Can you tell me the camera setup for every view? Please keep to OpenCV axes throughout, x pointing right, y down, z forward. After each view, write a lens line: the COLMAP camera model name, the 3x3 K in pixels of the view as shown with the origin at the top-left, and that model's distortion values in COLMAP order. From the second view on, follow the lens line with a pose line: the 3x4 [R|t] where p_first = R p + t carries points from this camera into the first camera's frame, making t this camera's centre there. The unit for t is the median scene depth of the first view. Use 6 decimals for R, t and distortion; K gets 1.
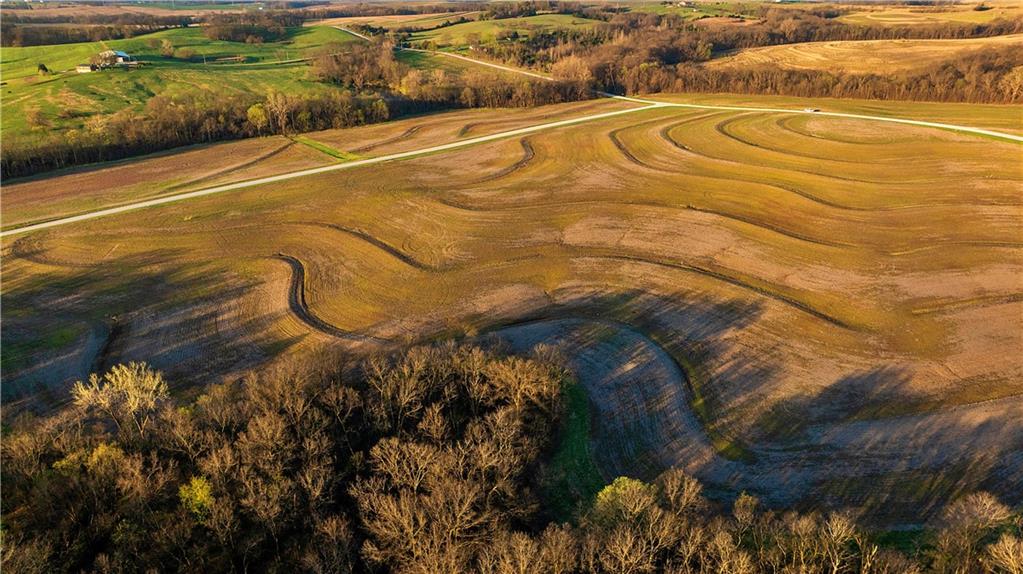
lens RADIAL K [[718.3, 0, 517.2], [0, 718.3, 289.8], [0, 0, 1]] dist [-0.042476, 0.042508]
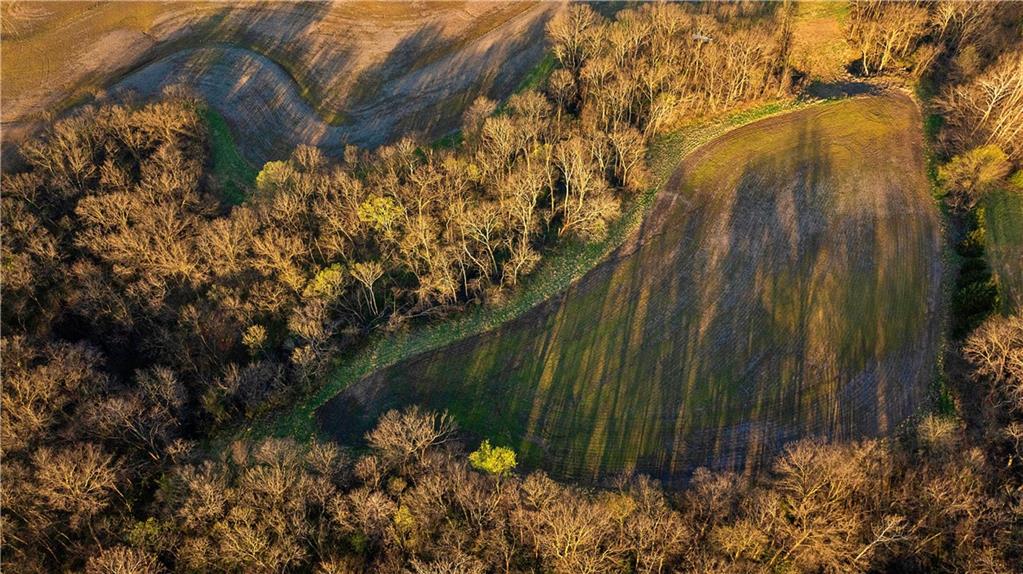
lens RADIAL K [[718.3, 0, 517.2], [0, 718.3, 289.8], [0, 0, 1]] dist [-0.042476, 0.042508]
pose [[0.839729, -0.408637, 0.357589, -0.043644], [0.211393, 0.852600, 0.477898, -0.087045], [-0.500167, -0.325713, 0.802336, -0.412795]]
